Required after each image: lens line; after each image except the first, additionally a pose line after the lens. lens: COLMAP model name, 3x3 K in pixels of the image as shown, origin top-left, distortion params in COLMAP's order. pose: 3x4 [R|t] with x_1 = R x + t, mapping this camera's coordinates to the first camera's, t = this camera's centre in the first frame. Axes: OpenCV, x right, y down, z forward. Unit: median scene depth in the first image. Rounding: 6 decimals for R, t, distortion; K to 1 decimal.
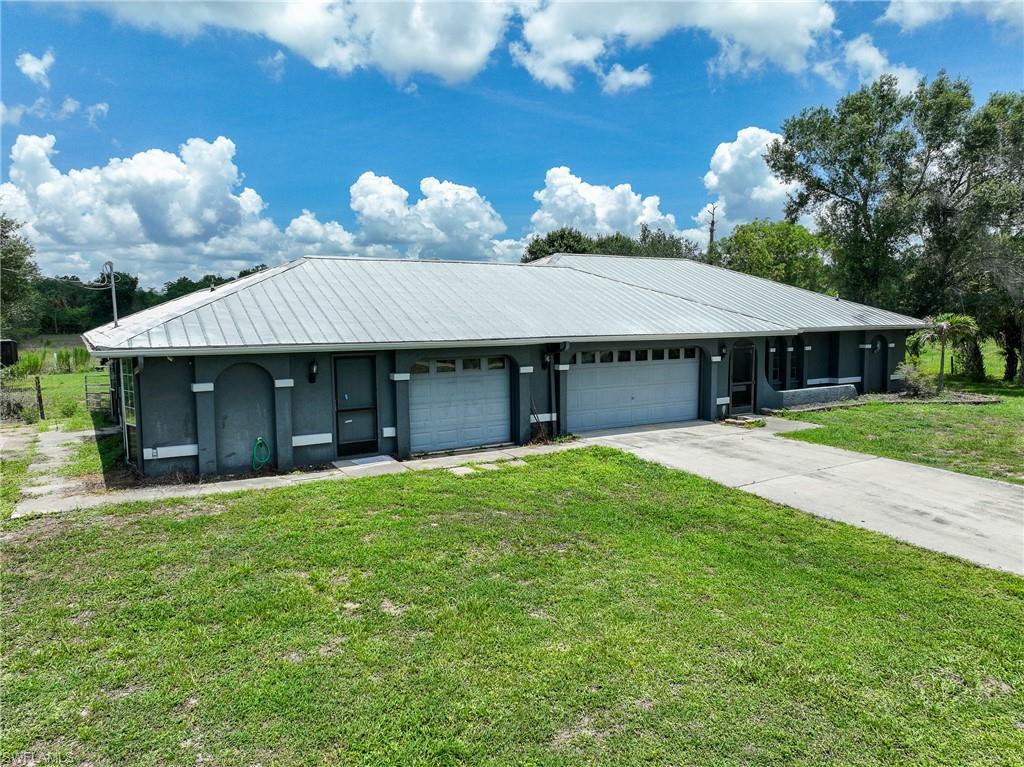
lens RADIAL K [[717.0, 0, 512.0], [0, 717.0, 383.5], [0, 0, 1]] dist [-0.000161, 0.003339]
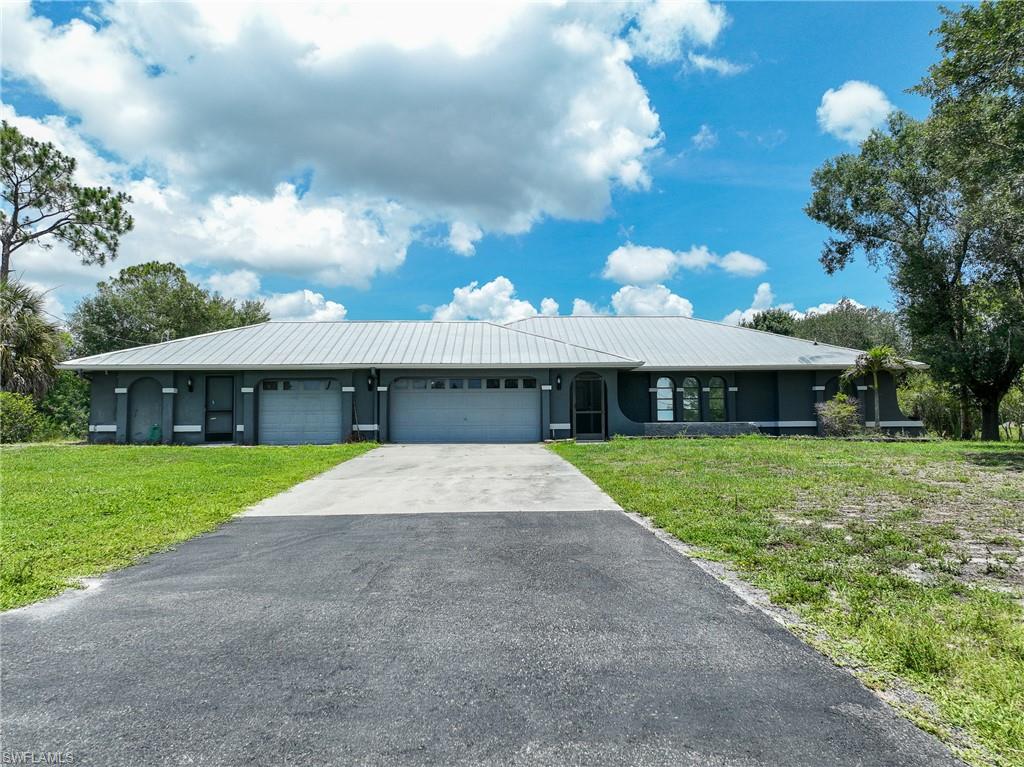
lens RADIAL K [[755.8, 0, 512.0], [0, 755.8, 383.5], [0, 0, 1]] dist [0.012610, 0.004238]
pose [[0.863946, -0.035177, -0.502354, 1.096858], [-0.046093, 0.987846, -0.148444, 0.183156], [0.501470, 0.151402, 0.851824, -0.060309]]
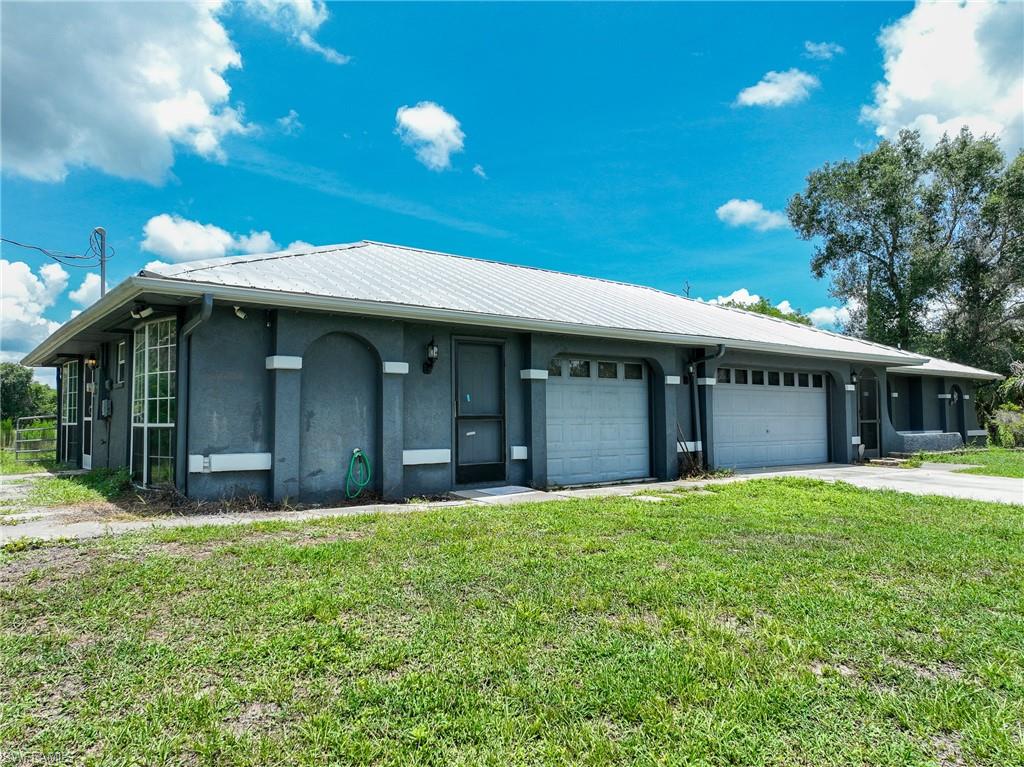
lens RADIAL K [[723.7, 0, 512.0], [0, 723.7, 383.5], [0, 0, 1]] dist [0.005177, 0.002641]
pose [[0.993257, 0.008139, 0.115652, -0.261951], [0.008883, 0.989257, -0.145915, 0.104485], [-0.115597, 0.145958, 0.982514, 0.290571]]
